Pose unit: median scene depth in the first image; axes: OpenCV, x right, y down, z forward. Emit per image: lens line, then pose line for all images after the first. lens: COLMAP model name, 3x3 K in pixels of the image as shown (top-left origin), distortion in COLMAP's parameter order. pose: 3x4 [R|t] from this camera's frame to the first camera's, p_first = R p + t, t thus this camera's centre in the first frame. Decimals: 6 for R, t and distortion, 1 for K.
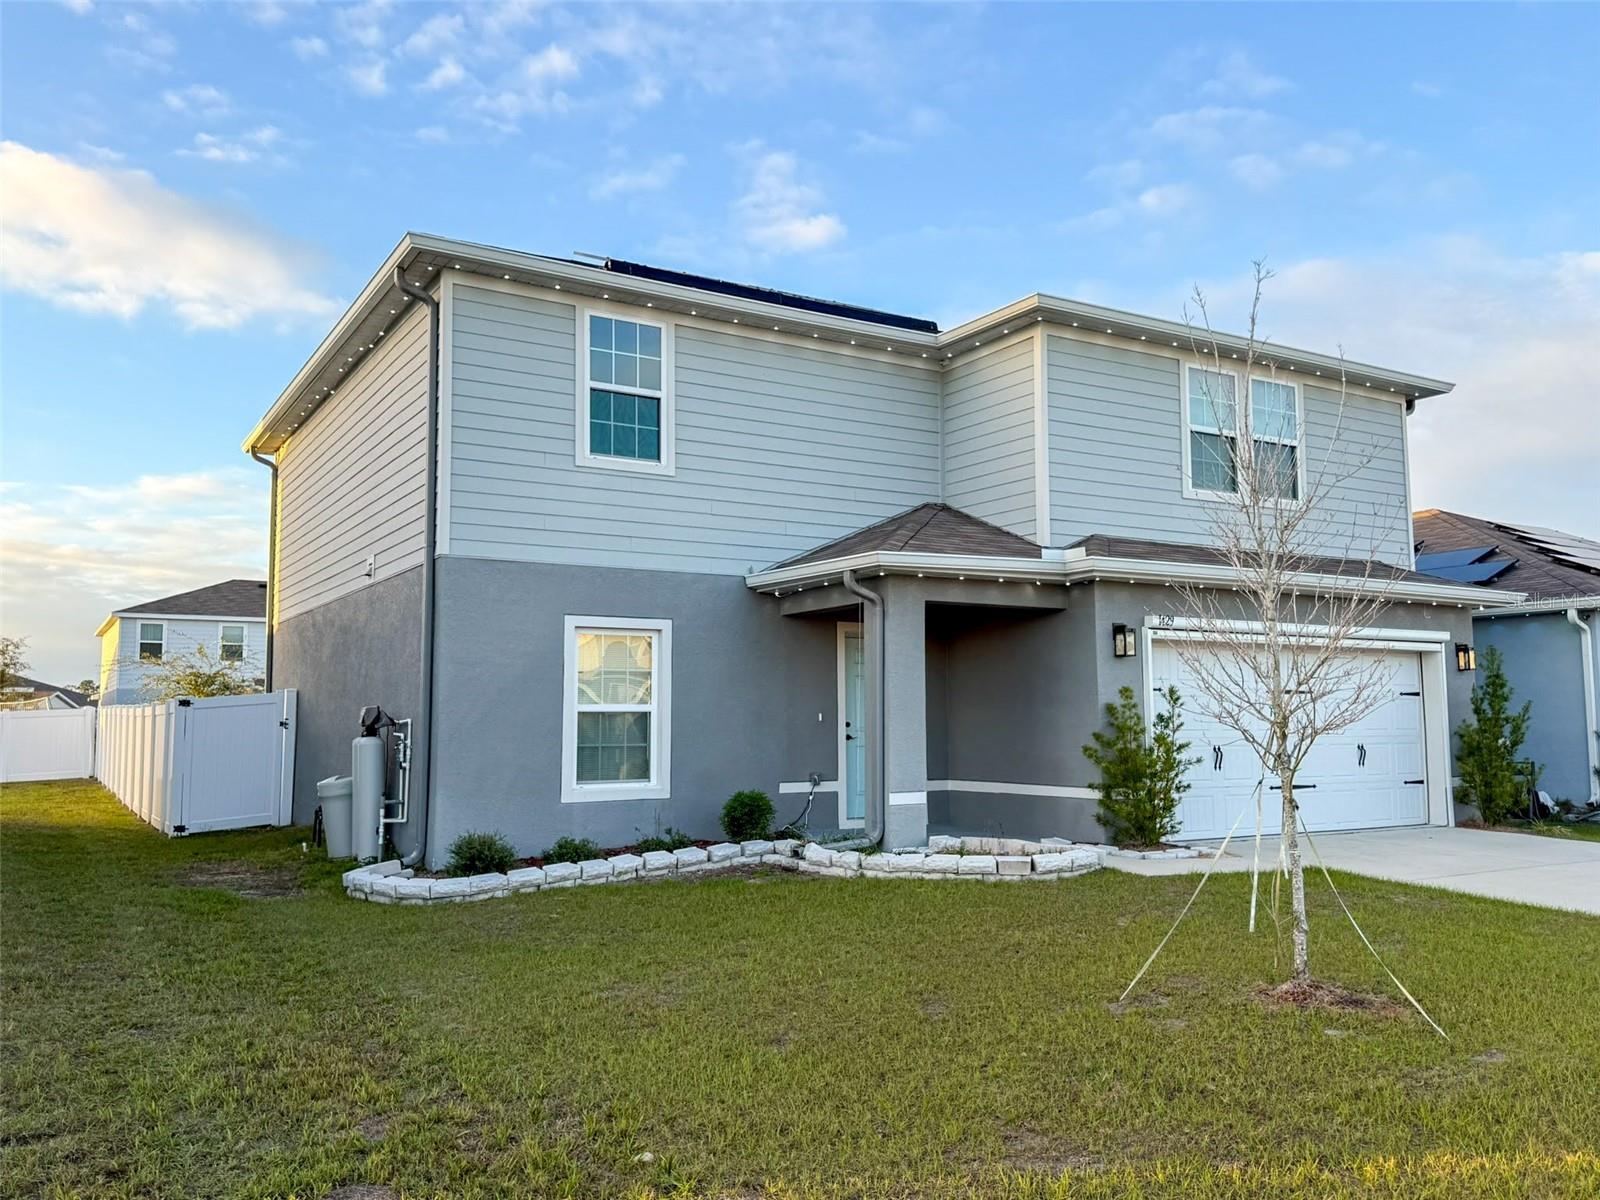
lens RADIAL K [[1273.9, 0, 797.5], [0, 1273.9, 610.4], [0, 0, 1]] dist [0.076177, -0.020204]
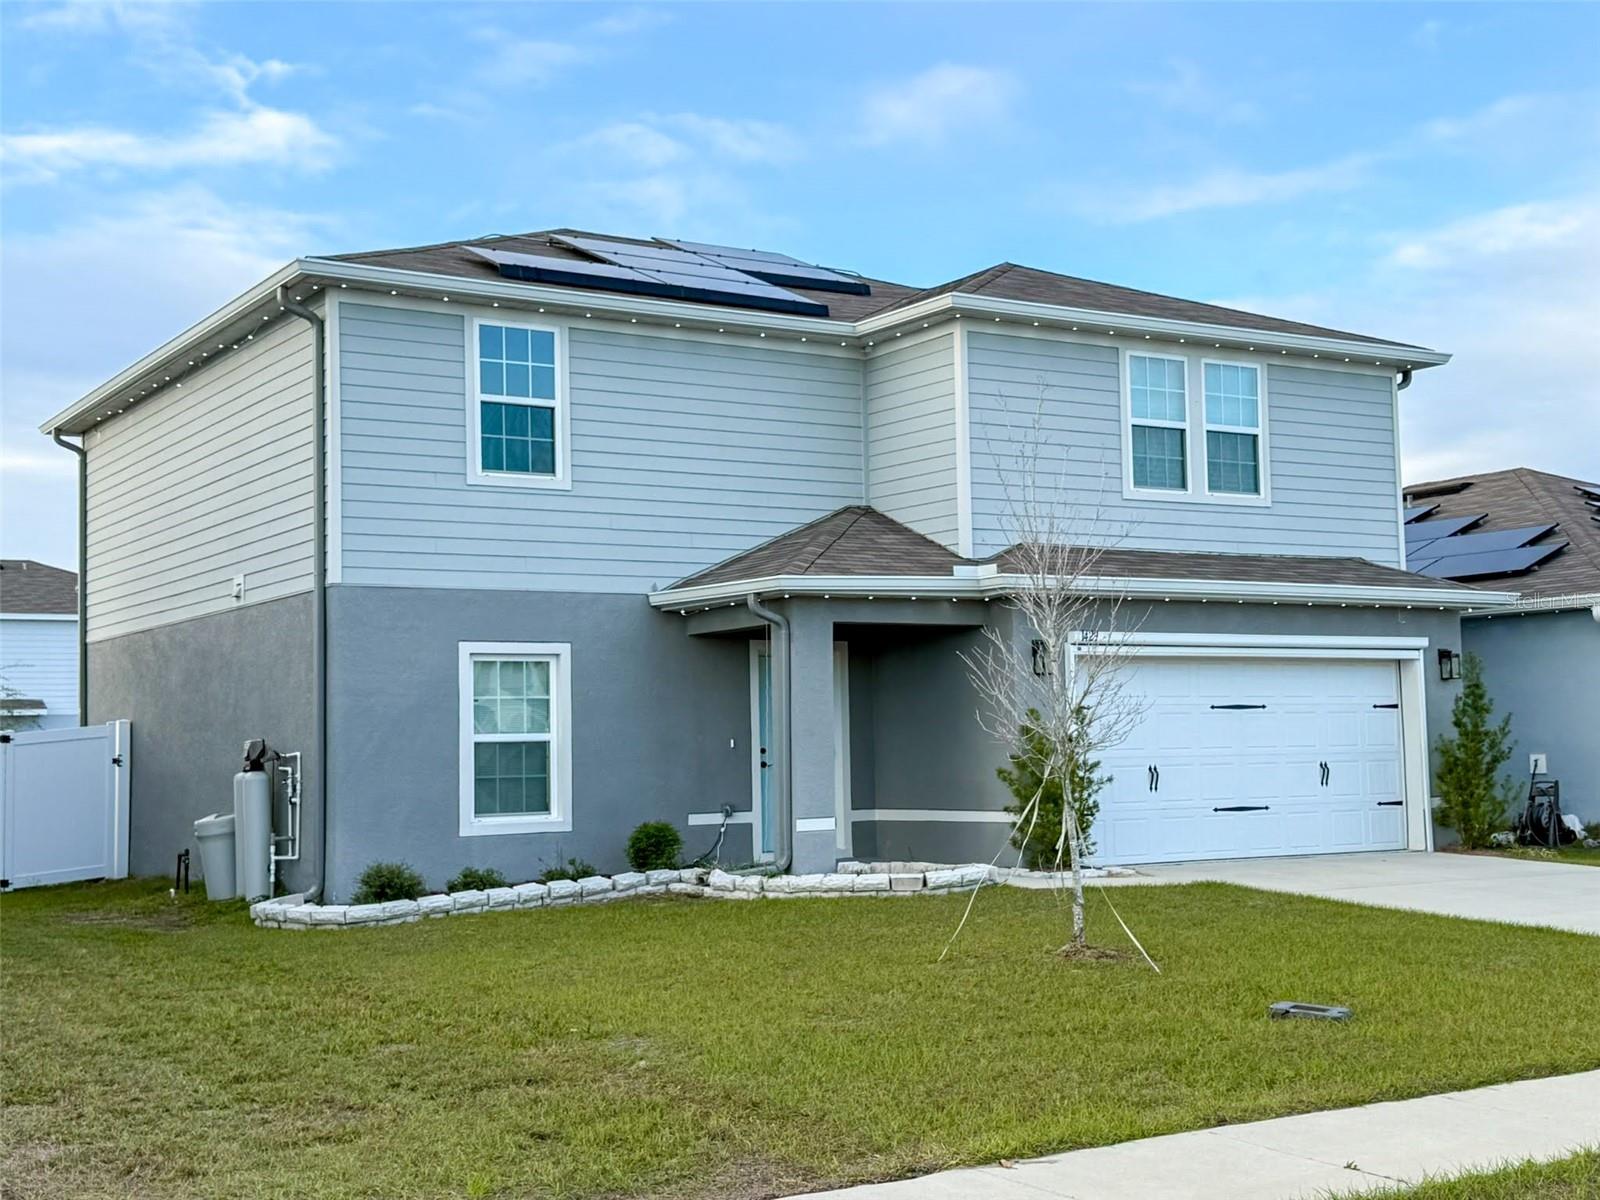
lens RADIAL K [[2067.1, 0, 799.4], [0, 2067.1, 609.2], [0, 0, 1]] dist [0.116817, 0.000000]
pose [[0.999675, -0.014806, 0.020762, 0.039331], [0.014401, 0.999706, 0.019521, -0.045115], [-0.021044, -0.019216, 0.999594, -0.536044]]
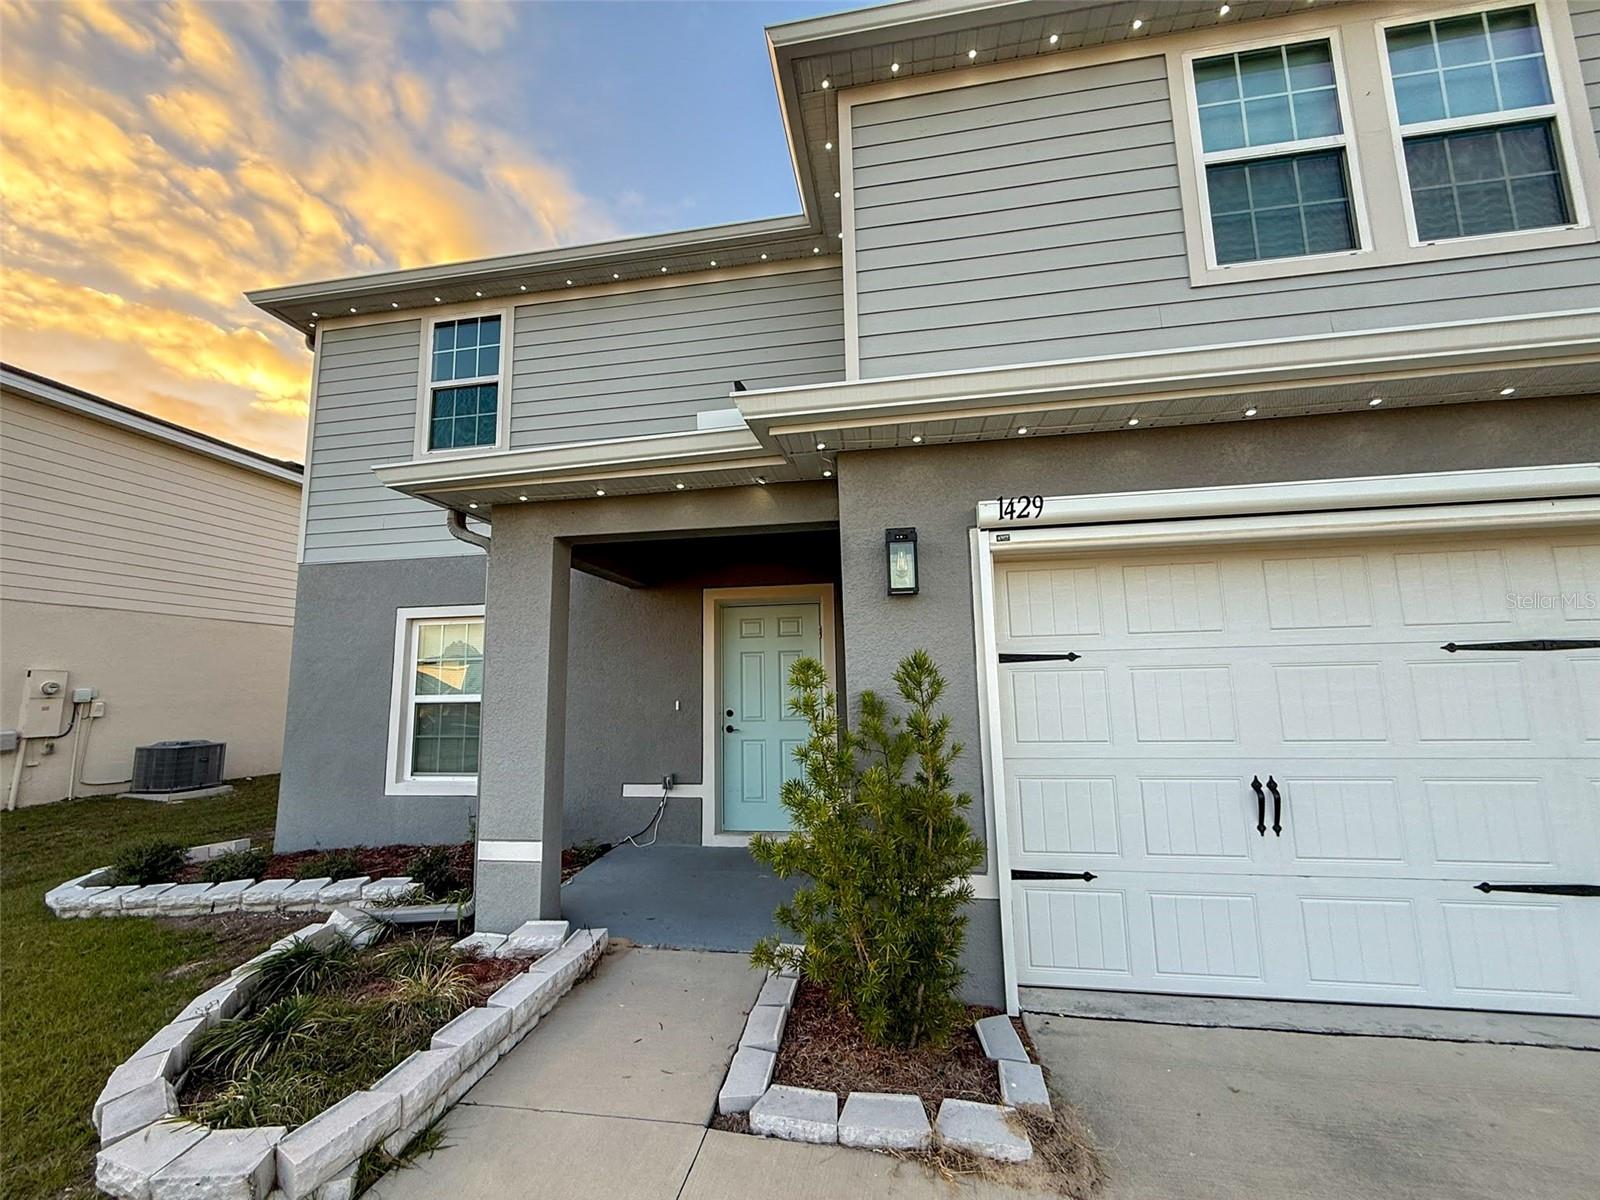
lens RADIAL K [[642.1, 0, 785.2], [0, 642.1, 602.2], [0, 0, 1]] dist [-0.000136, 0.000402]
pose [[0.758622, -0.092175, -0.644978, 0.367864], [0.072148, 0.995738, -0.057443, 0.048322], [0.647524, -0.002956, 0.762039, 0.768802]]
